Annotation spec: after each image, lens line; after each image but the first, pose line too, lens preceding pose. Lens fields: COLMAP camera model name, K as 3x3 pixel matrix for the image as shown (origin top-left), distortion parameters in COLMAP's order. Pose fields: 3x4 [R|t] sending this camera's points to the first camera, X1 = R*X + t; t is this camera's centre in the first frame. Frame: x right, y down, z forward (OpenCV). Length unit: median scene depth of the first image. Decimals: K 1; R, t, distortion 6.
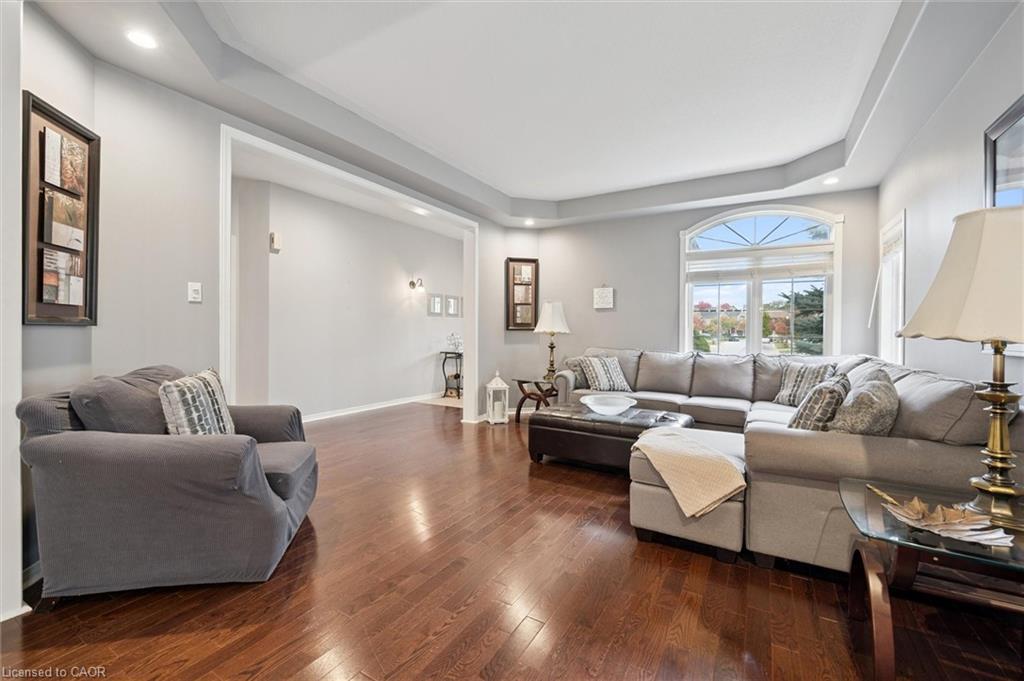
lens RADIAL K [[427.4, 0, 513.1], [0, 427.4, 333.9], [0, 0, 1]] dist [-0.000092, -0.000011]
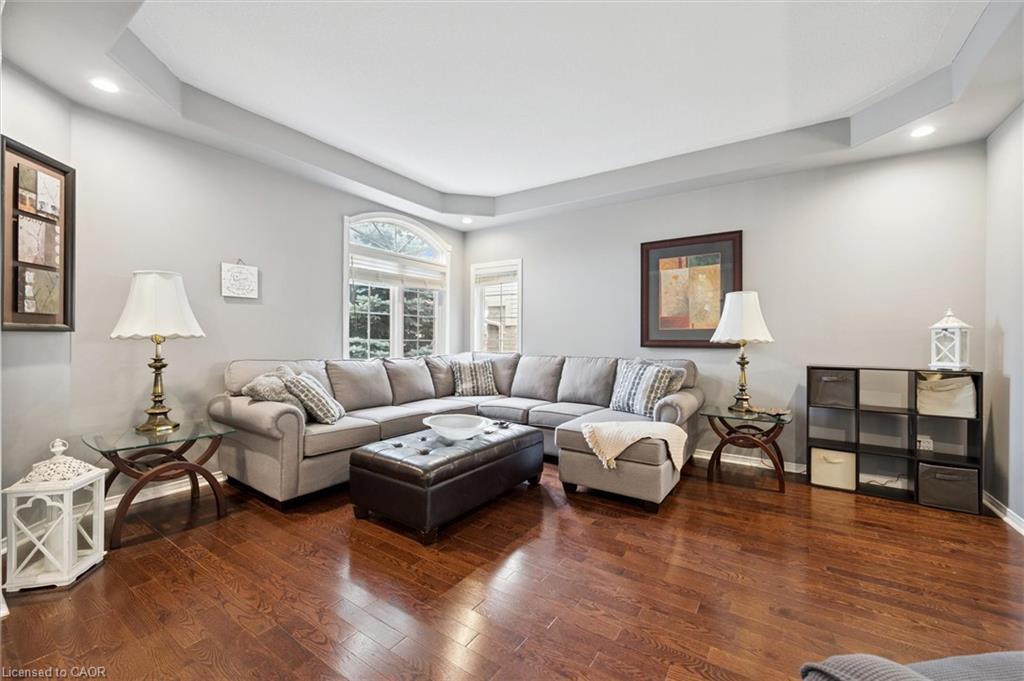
lens RADIAL K [[409.7, 0, 511.5], [0, 409.7, 336.3], [0, 0, 1]] dist [-0.003881, 0.000104]
pose [[0.052525, -0.005567, 0.998604, -0.371359], [-0.000393, 0.999984, 0.005596, -0.006553], [-0.998620, -0.000686, 0.052522, 0.579585]]
